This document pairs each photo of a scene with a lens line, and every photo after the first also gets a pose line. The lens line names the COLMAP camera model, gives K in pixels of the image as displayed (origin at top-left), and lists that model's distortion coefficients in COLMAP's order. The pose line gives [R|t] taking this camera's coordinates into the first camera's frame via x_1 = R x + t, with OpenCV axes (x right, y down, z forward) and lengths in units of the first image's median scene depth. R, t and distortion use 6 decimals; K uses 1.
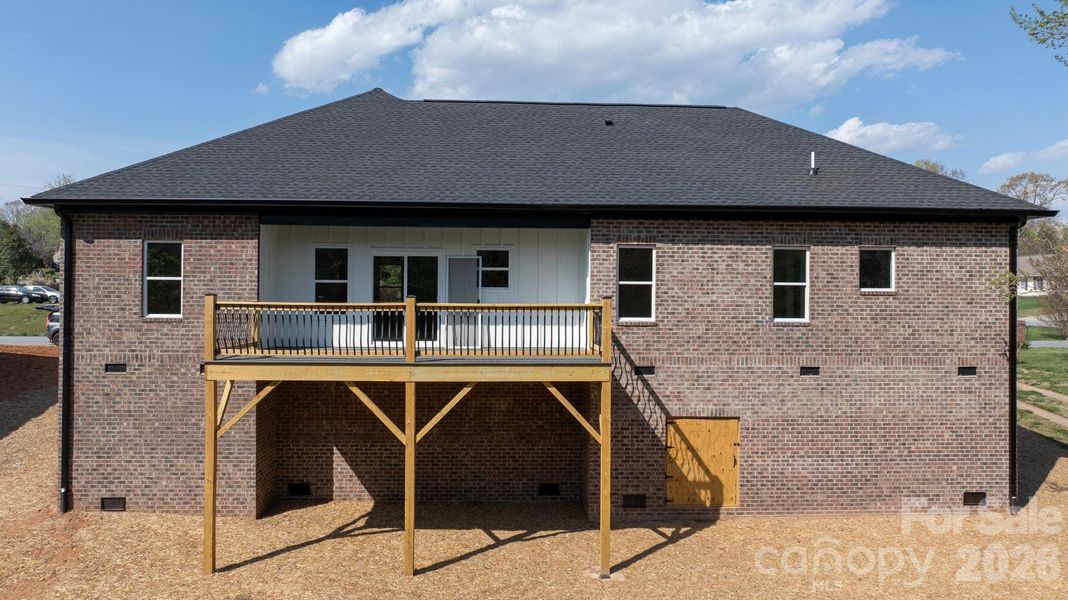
lens RADIAL K [[748.2, 0, 542.3], [0, 748.2, 299.0], [0, 0, 1]] dist [-0.015550, -0.008680]
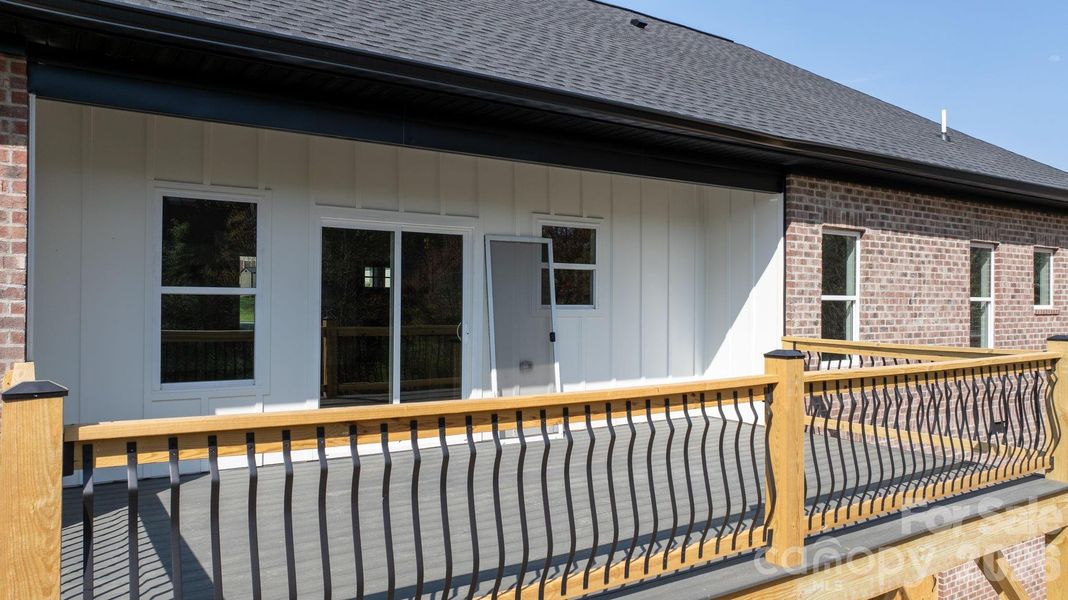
lens RADIAL K [[748.2, 0, 529.6], [0, 748.2, 305.3], [0, 0, 1]] dist [-0.015550, -0.008680]
pose [[0.857944, -0.004259, 0.513725, -0.354422], [0.001537, 0.999982, 0.005723, -0.019606], [-0.513741, -0.004120, 0.857936, 0.643922]]
